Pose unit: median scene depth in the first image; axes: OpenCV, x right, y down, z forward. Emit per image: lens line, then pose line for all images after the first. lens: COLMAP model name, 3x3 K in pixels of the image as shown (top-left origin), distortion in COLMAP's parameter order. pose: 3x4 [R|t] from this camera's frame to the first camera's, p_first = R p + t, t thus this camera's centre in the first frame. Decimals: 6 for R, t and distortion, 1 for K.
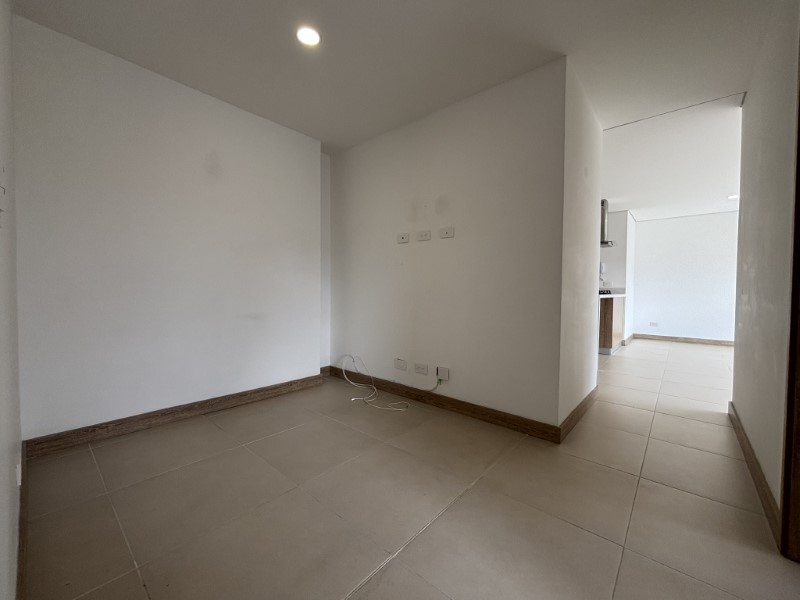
lens RADIAL K [[322.3, 0, 399.5], [0, 322.3, 296.4], [0, 0, 1]] dist [0.000832, -0.000433]
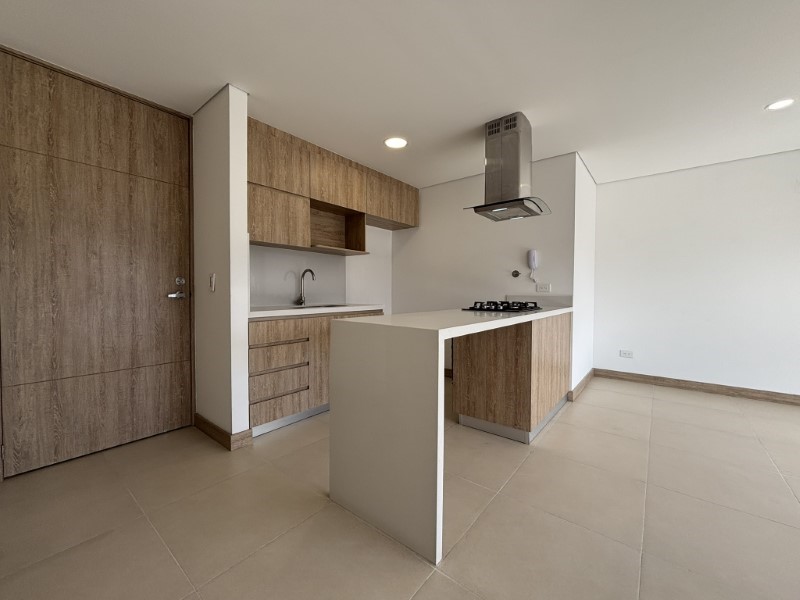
lens RADIAL K [[322.3, 0, 404.5], [0, 322.3, 297.8], [0, 0, 1]] dist [0.000832, -0.000433]
pose [[0.998829, -0.006468, 0.047955, 0.387798], [0.006448, 0.999979, 0.000580, -0.024134], [-0.047958, -0.000270, 0.998849, 0.466415]]
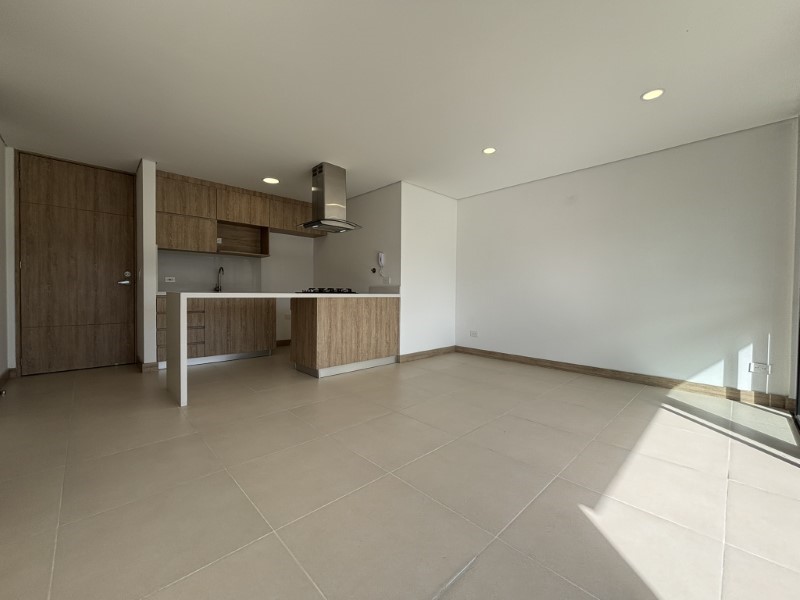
lens RADIAL K [[322.3, 0, 406.2], [0, 322.3, 297.1], [0, 0, 1]] dist [0.000832, -0.000433]
pose [[0.997115, 0.001102, -0.075893, 0.763012], [-0.001648, 0.999973, -0.007126, 0.005890], [0.075884, 0.007231, 0.997090, 0.258740]]
